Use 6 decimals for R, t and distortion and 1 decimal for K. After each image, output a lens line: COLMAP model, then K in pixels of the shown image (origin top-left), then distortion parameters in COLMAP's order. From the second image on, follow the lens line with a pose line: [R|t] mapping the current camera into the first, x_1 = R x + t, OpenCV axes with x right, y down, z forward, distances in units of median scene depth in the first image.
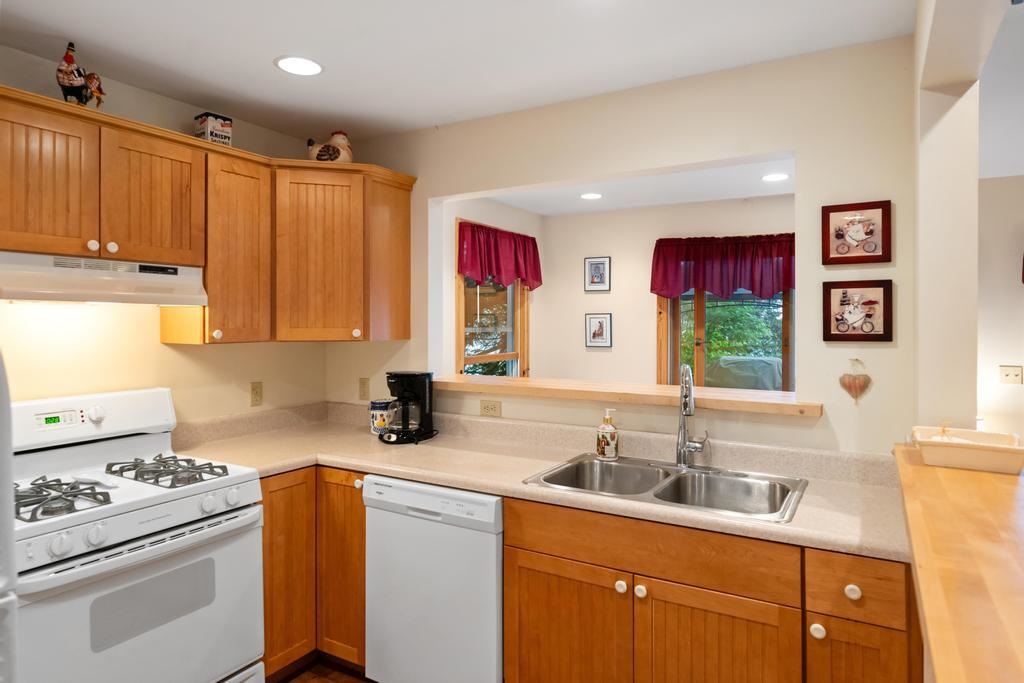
lens RADIAL K [[612.9, 0, 509.6], [0, 612.9, 323.0], [0, 0, 1]] dist [0.002219, 0.000803]
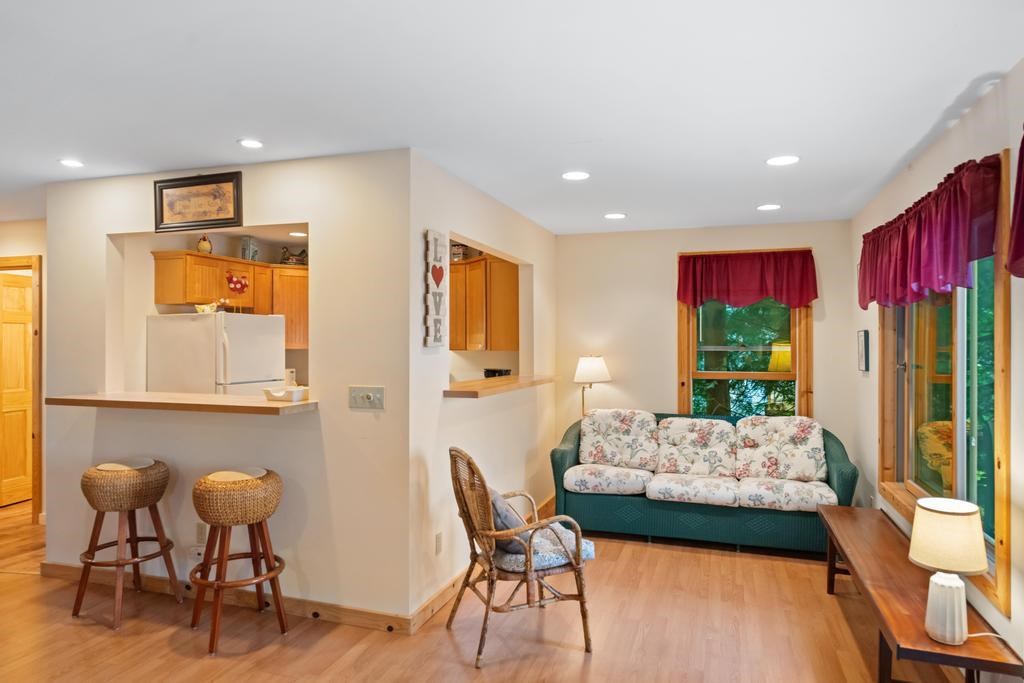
lens RADIAL K [[652.3, 0, 512.4], [0, 652.3, 342.4], [0, 0, 1]] dist [-0.002745, -0.000407]
pose [[0.217721, -0.001169, -0.976010, 1.798183], [-0.004072, 0.999989, -0.002106, 0.008328], [0.976003, 0.004432, 0.217714, 0.694814]]
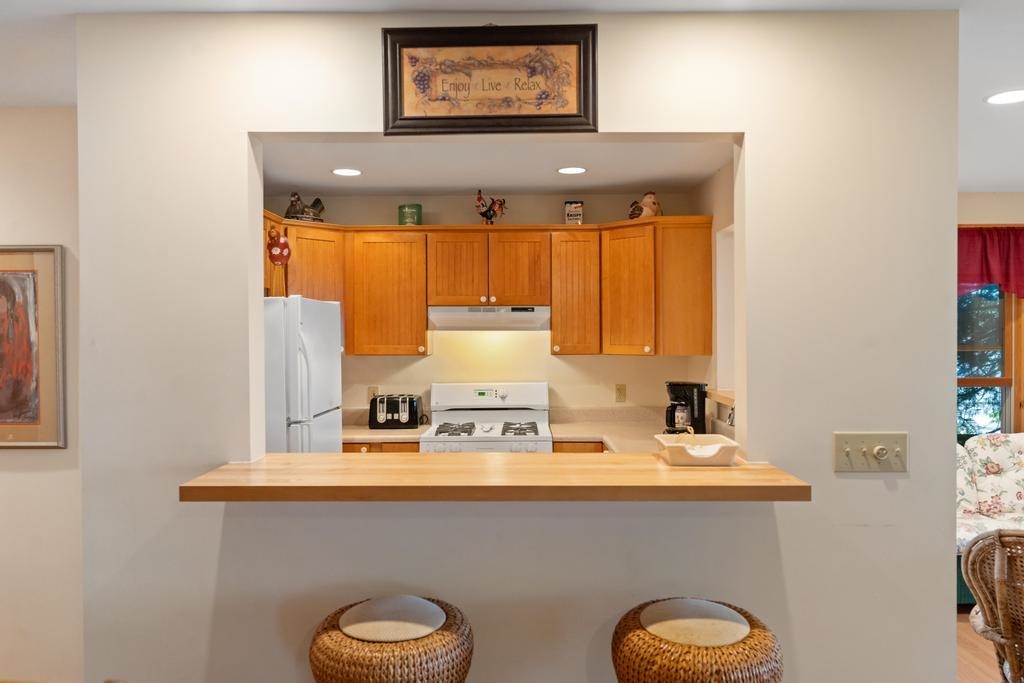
lens RADIAL K [[744.0, 0, 509.3], [0, 744.0, 340.7], [0, 0, 1]] dist [0.002320, 0.001090]
pose [[0.503747, 0.004487, -0.863840, 1.005810], [0.002556, 0.999974, 0.006684, -0.013703], [0.863847, -0.005575, 0.503723, -0.043065]]
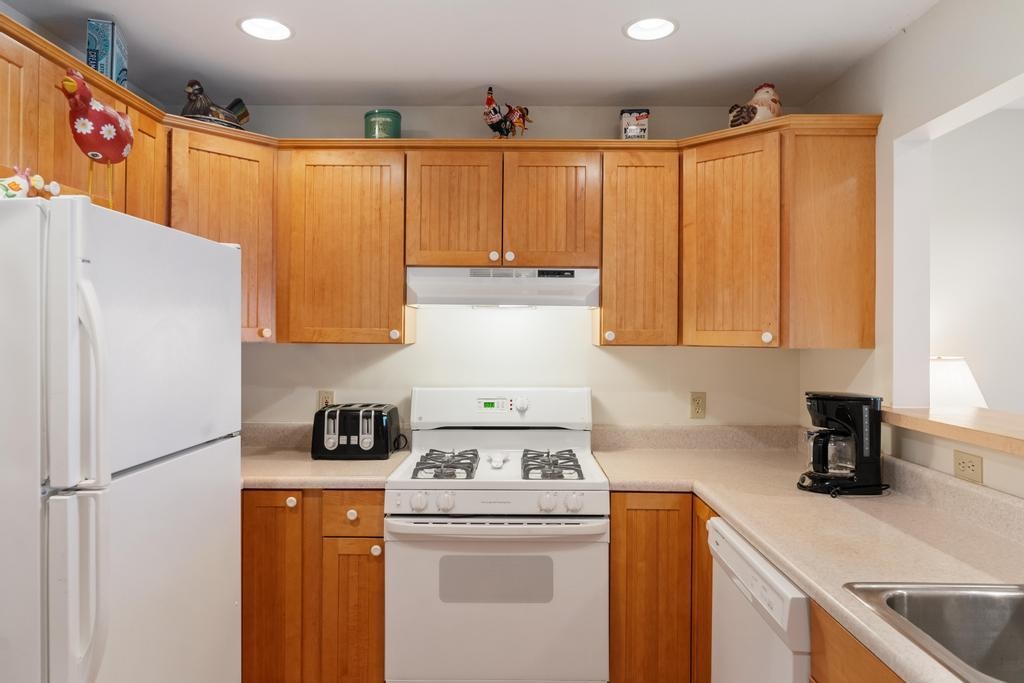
lens RADIAL K [[659.9, 0, 509.2], [0, 659.9, 331.3], [0, 0, 1]] dist [-0.000631, 0.000103]
pose [[0.507288, 0.001310, -0.861776, 0.319716], [-0.008878, 0.999954, -0.003706, 0.015283], [0.861731, 0.009531, 0.507276, 0.308752]]
